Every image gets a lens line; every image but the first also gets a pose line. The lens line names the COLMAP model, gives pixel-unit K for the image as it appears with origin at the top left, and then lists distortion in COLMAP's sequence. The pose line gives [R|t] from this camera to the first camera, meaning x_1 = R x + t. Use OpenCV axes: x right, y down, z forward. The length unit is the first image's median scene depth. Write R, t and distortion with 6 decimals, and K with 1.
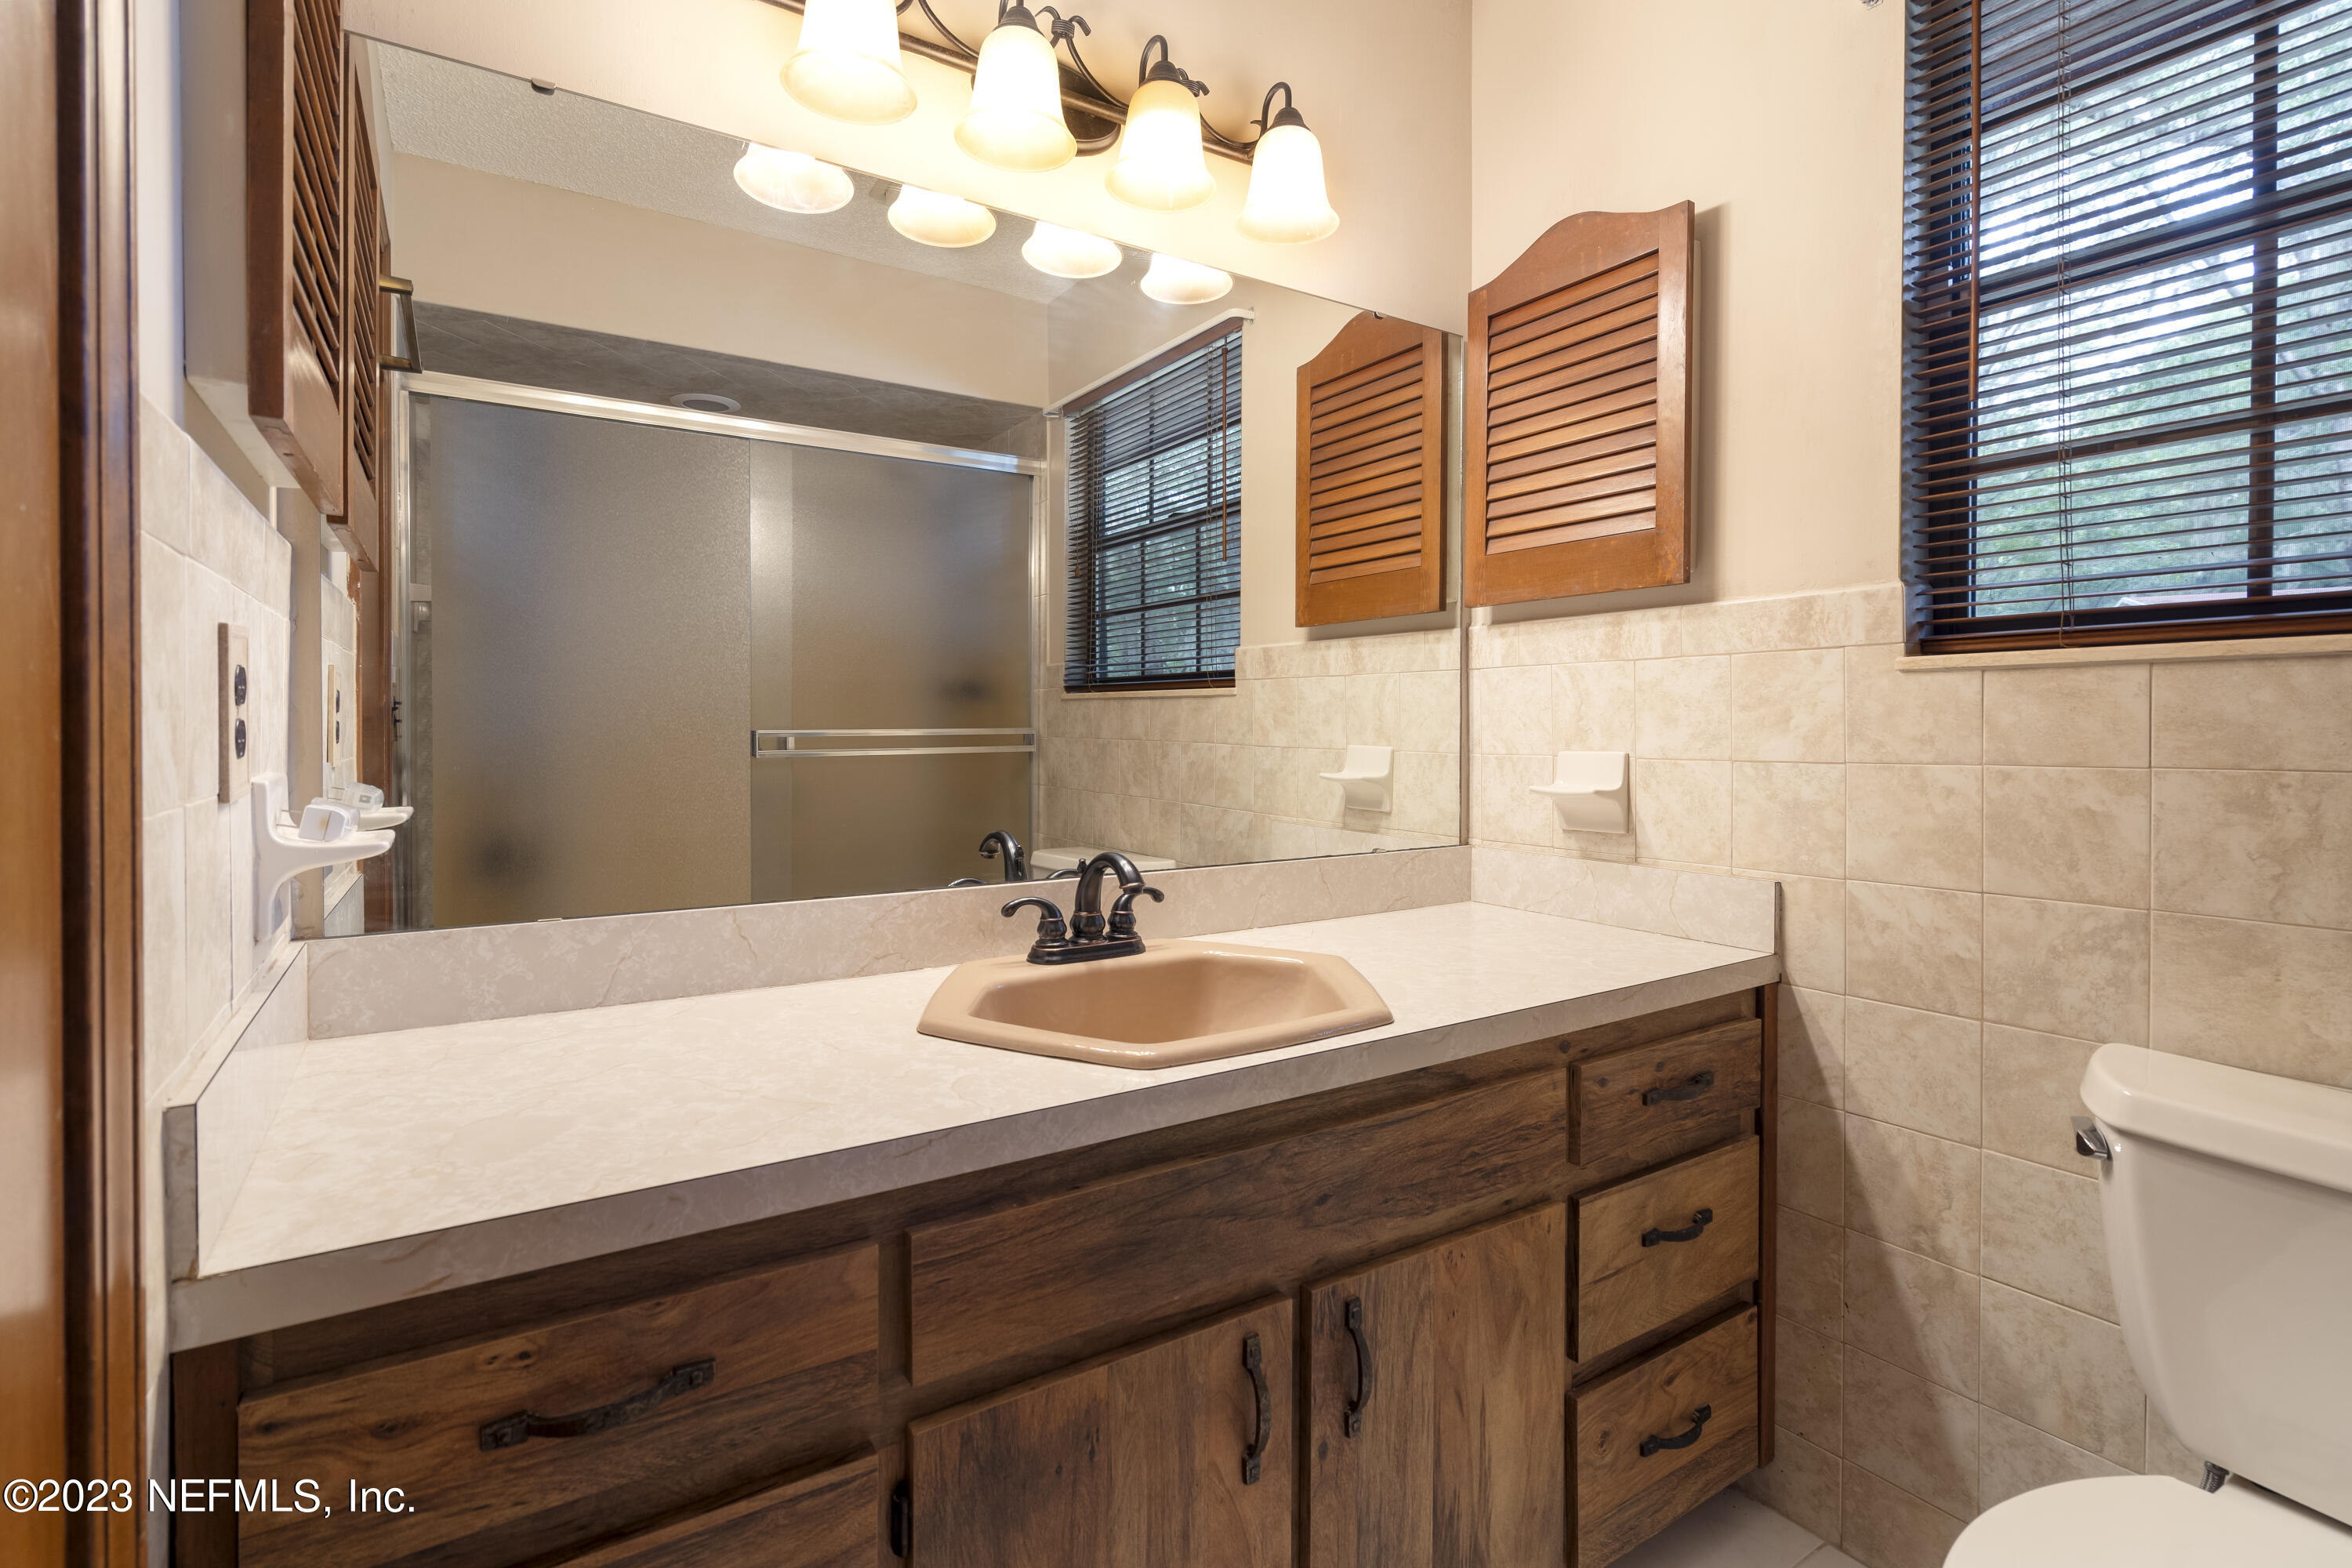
lens RADIAL K [[1115.1, 0, 1179.2], [0, 1115.1, 752.2], [0, 0, 1]] dist [-0.000531, 0.005797]
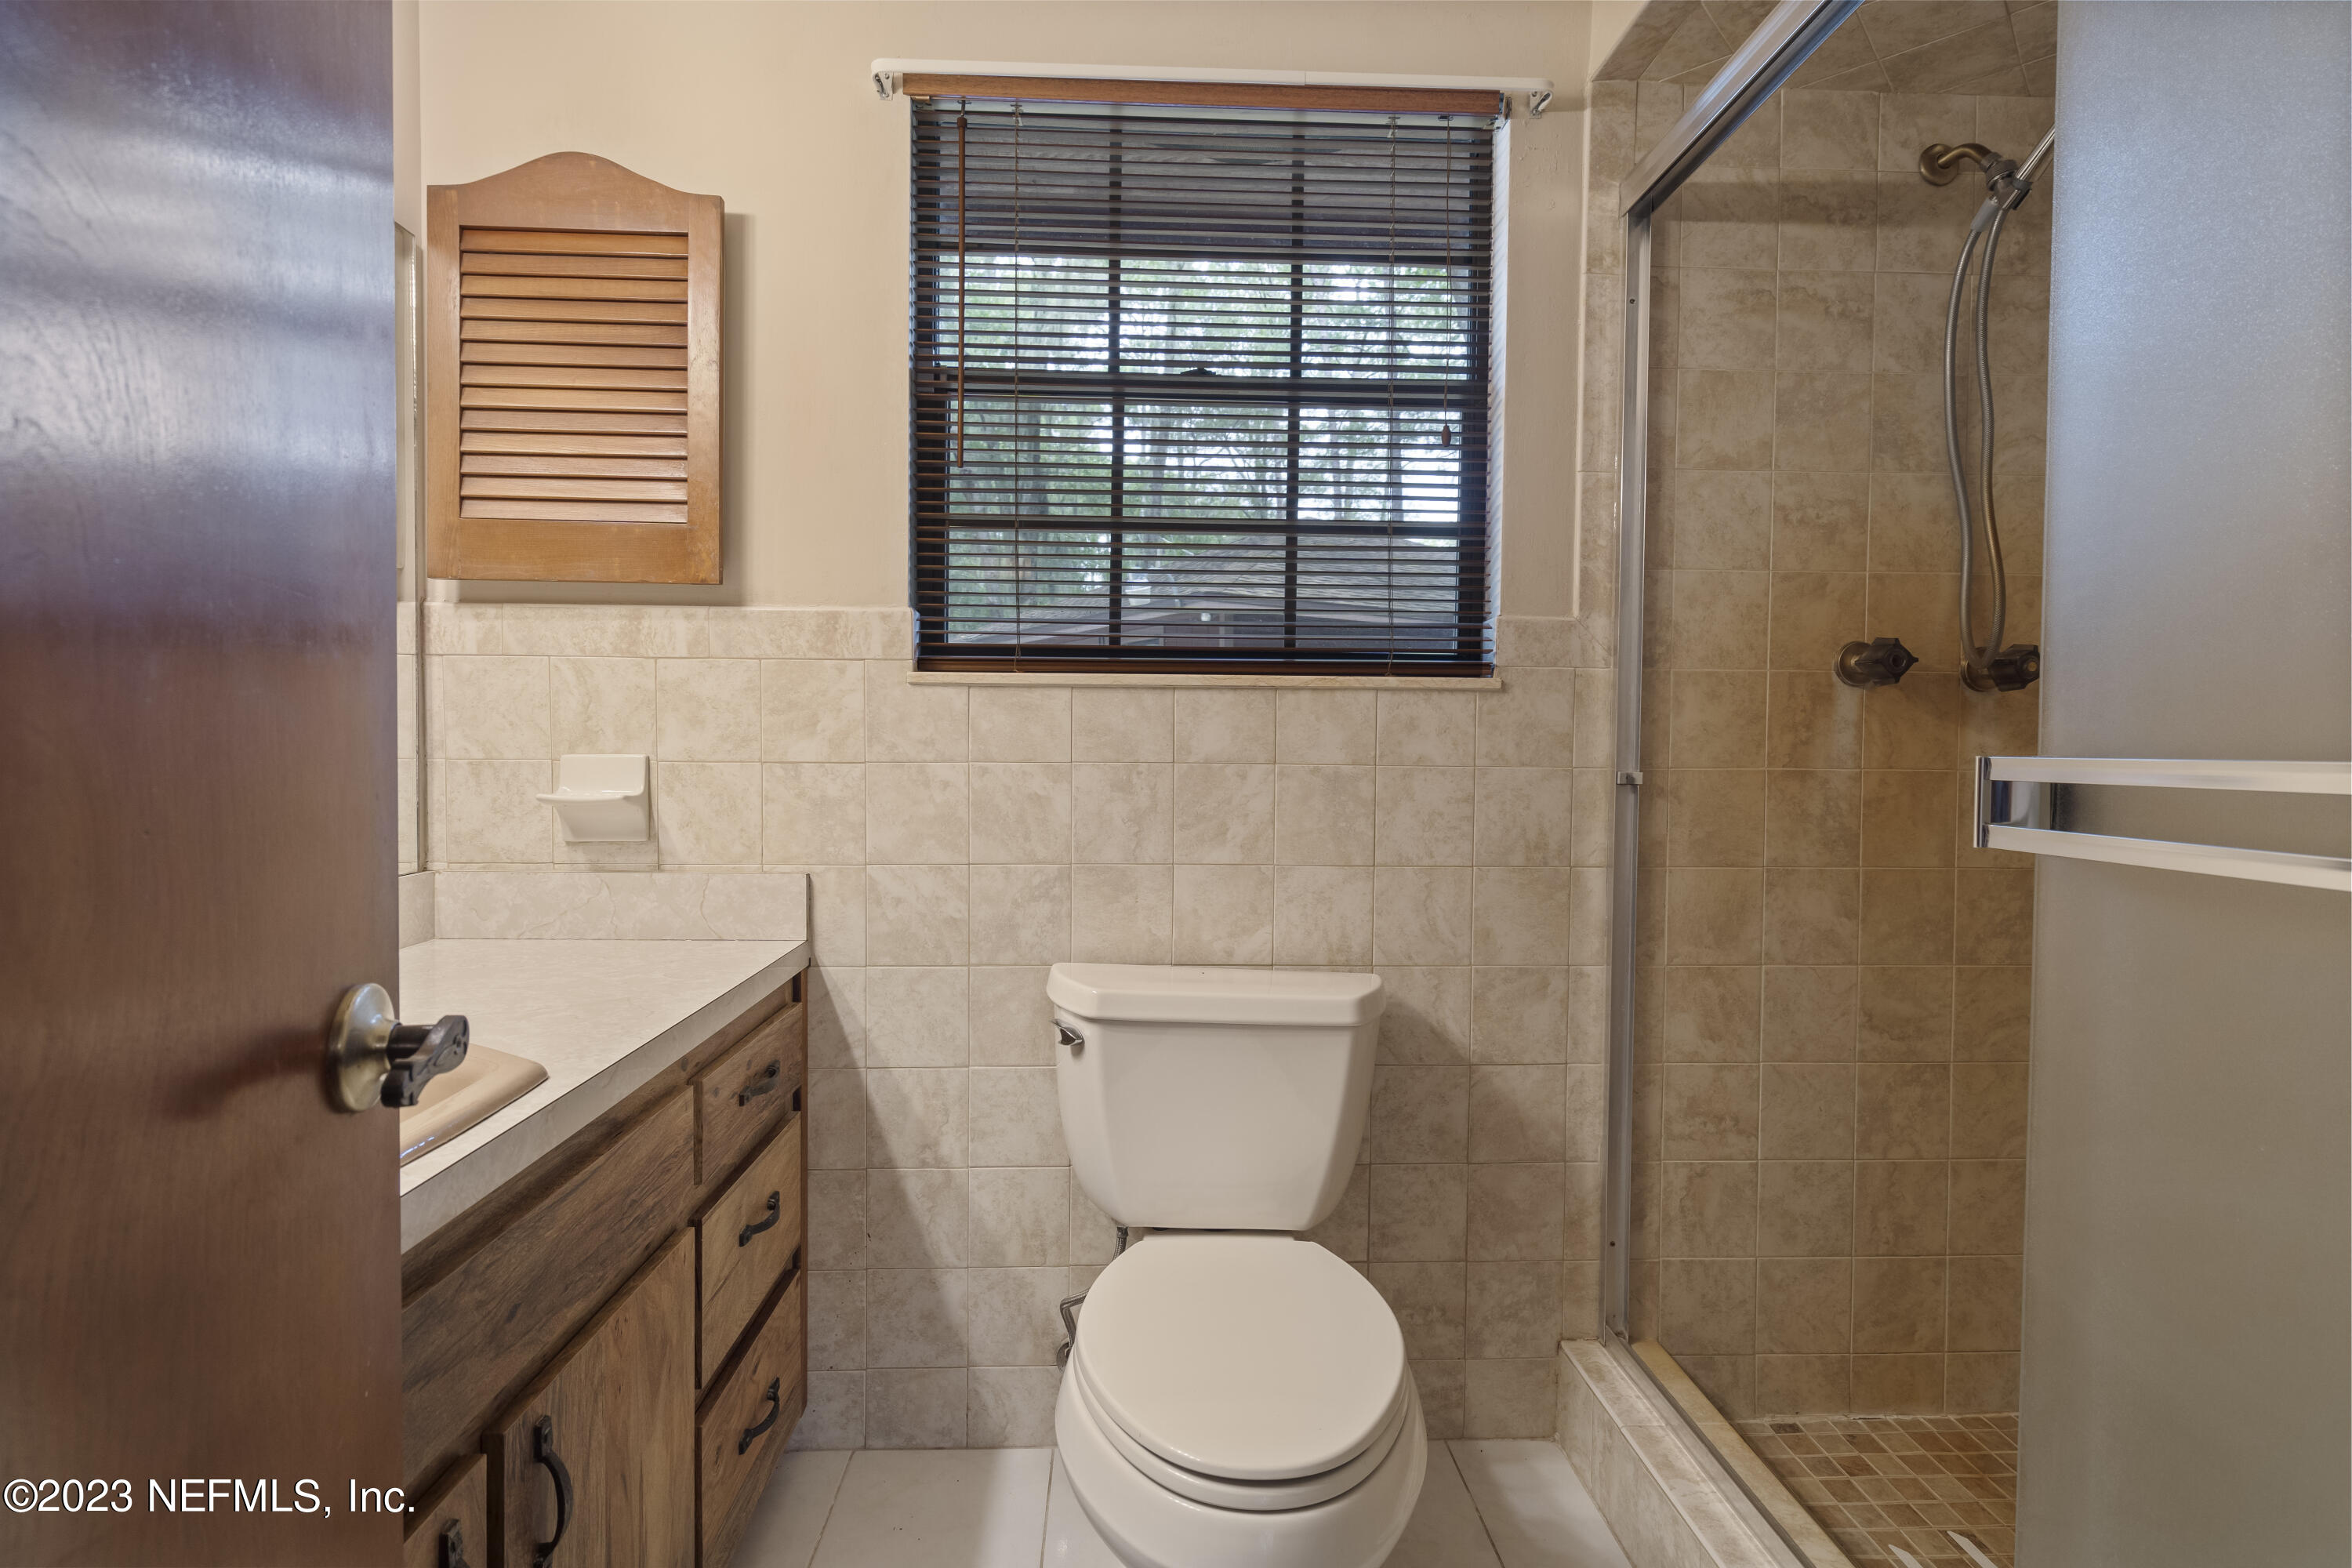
lens RADIAL K [[1147.6, 0, 1175.4], [0, 1147.6, 794.8], [0, 0, 1]] dist [0.003289, 0.000444]
pose [[0.497197, -0.030944, 0.867086, -0.264073], [0.010026, 0.999502, 0.029921, 0.011026], [-0.867580, -0.006184, 0.497259, 0.148778]]
